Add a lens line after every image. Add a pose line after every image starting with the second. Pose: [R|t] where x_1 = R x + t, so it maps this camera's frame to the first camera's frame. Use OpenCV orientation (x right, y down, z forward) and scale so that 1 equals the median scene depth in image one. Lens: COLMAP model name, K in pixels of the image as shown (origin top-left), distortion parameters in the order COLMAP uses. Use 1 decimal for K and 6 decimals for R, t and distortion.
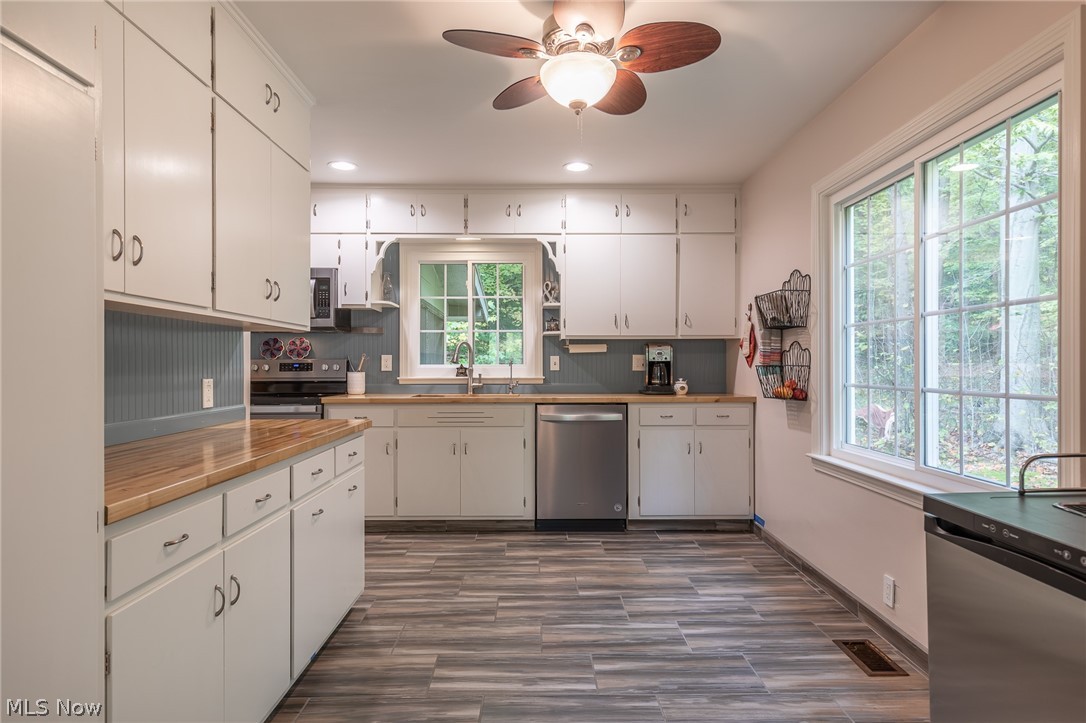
lens RADIAL K [[614.0, 0, 540.7], [0, 614.0, 364.9], [0, 0, 1]] dist [0.006608, 0.004434]
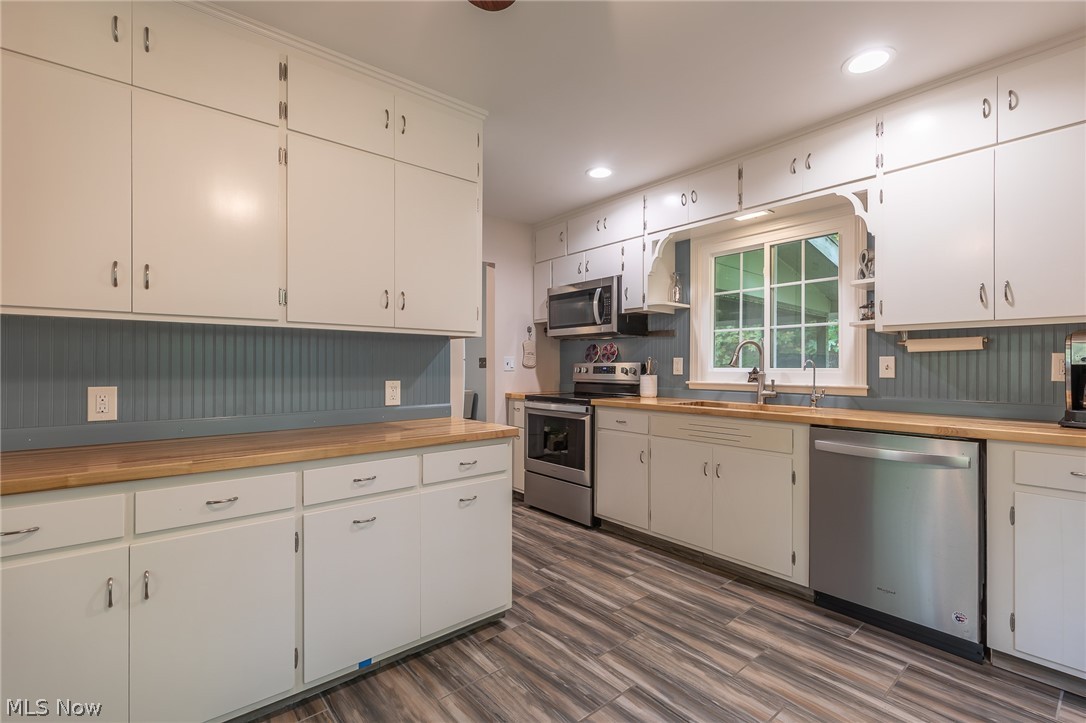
lens RADIAL K [[485.7, 0, 537.9], [0, 485.7, 364.8], [0, 0, 1]] dist [0.005416, -0.001441]
pose [[0.629827, -0.000128, -0.776735, 0.231417], [-0.001437, 0.999998, -0.001330, -0.004746], [0.776734, 0.001954, 0.629826, 0.402728]]
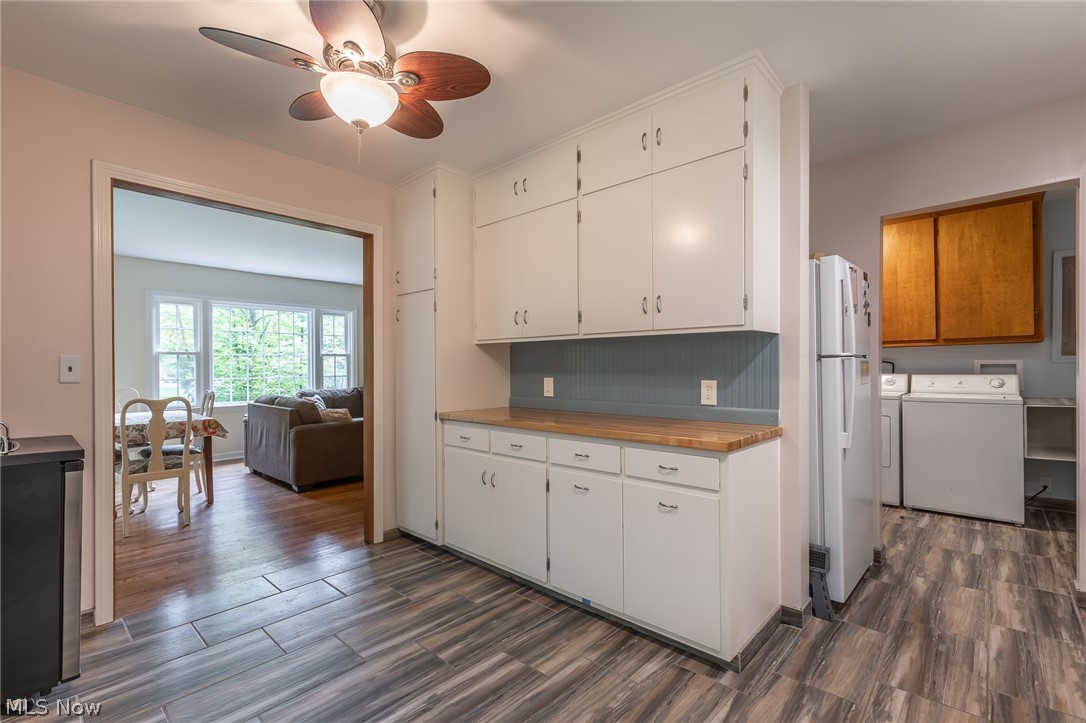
lens RADIAL K [[485.7, 0, 539.0], [0, 485.7, 368.2], [0, 0, 1]] dist [0.005416, -0.001441]
pose [[-0.683779, 0.007622, -0.729649, 0.230994], [0.006243, 0.999970, 0.004594, -0.004567], [0.729662, -0.001414, -0.683806, 0.898388]]
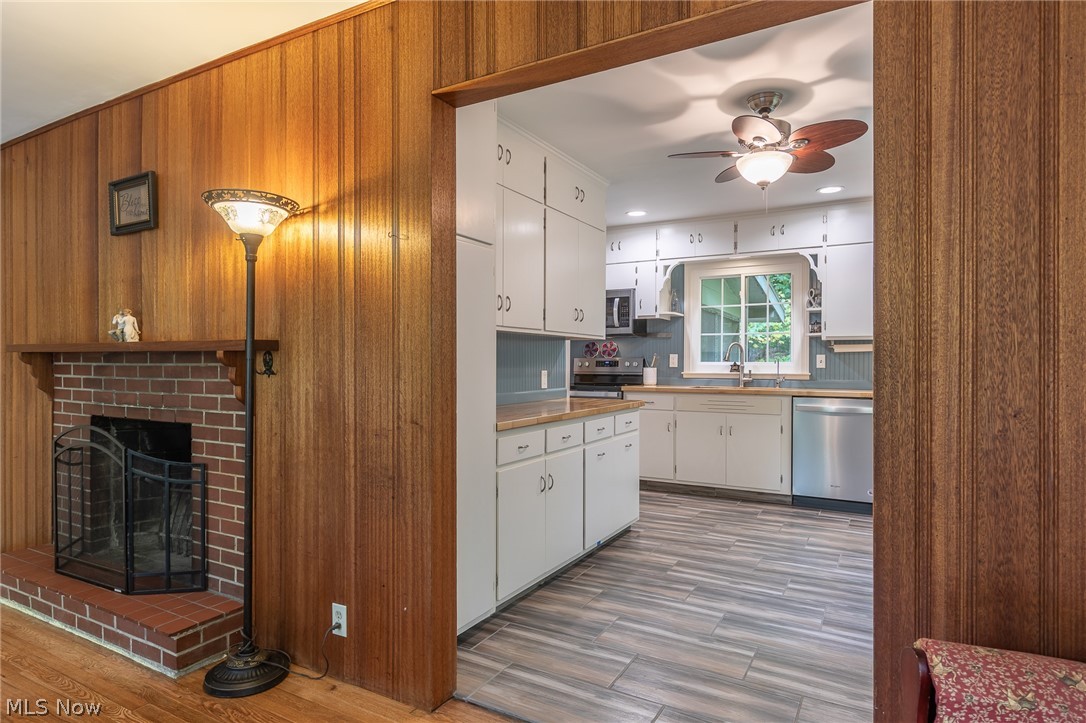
lens RADIAL K [[614.0, 0, 535.7], [0, 614.0, 366.5], [0, 0, 1]] dist [0.006608, 0.004434]
pose [[0.860069, 0.007471, -0.510123, 0.169508], [-0.003495, 0.999956, 0.008754, -0.001615], [0.510166, -0.005746, 0.860057, -0.257755]]
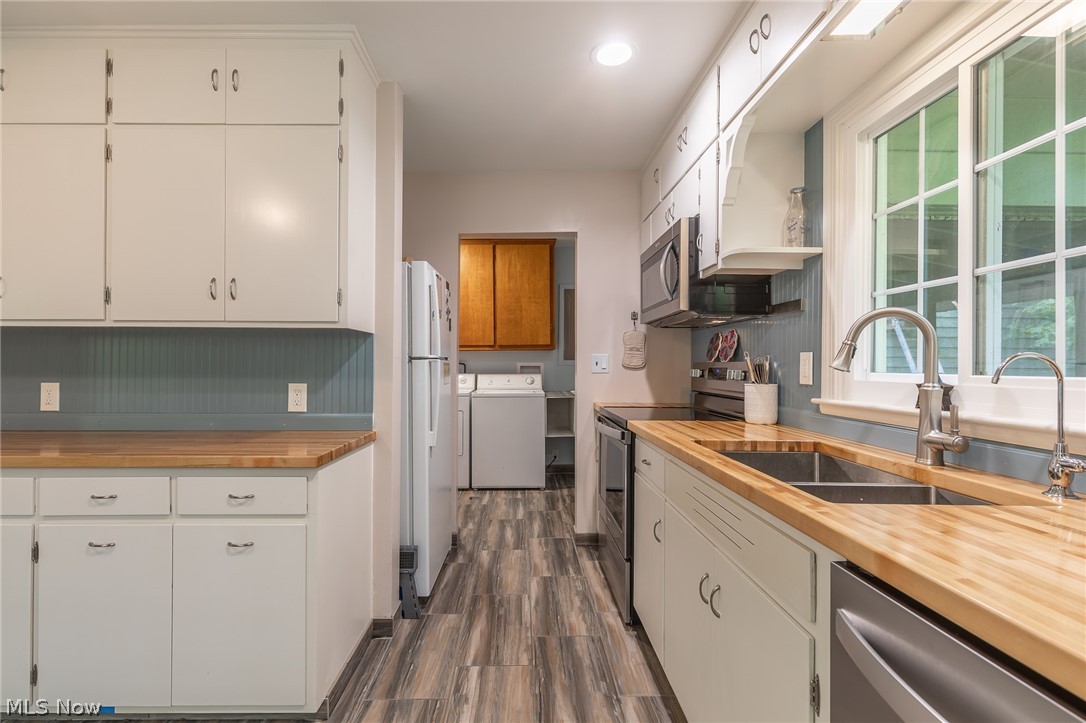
lens RADIAL K [[485.7, 0, 513.0], [0, 485.7, 360.3], [0, 0, 1]] dist [0.005416, -0.001441]
pose [[-0.013172, -0.007559, -0.999885, 0.170323], [-0.002971, 0.999967, -0.007521, -0.006959], [0.999909, 0.002872, -0.013194, 0.879249]]
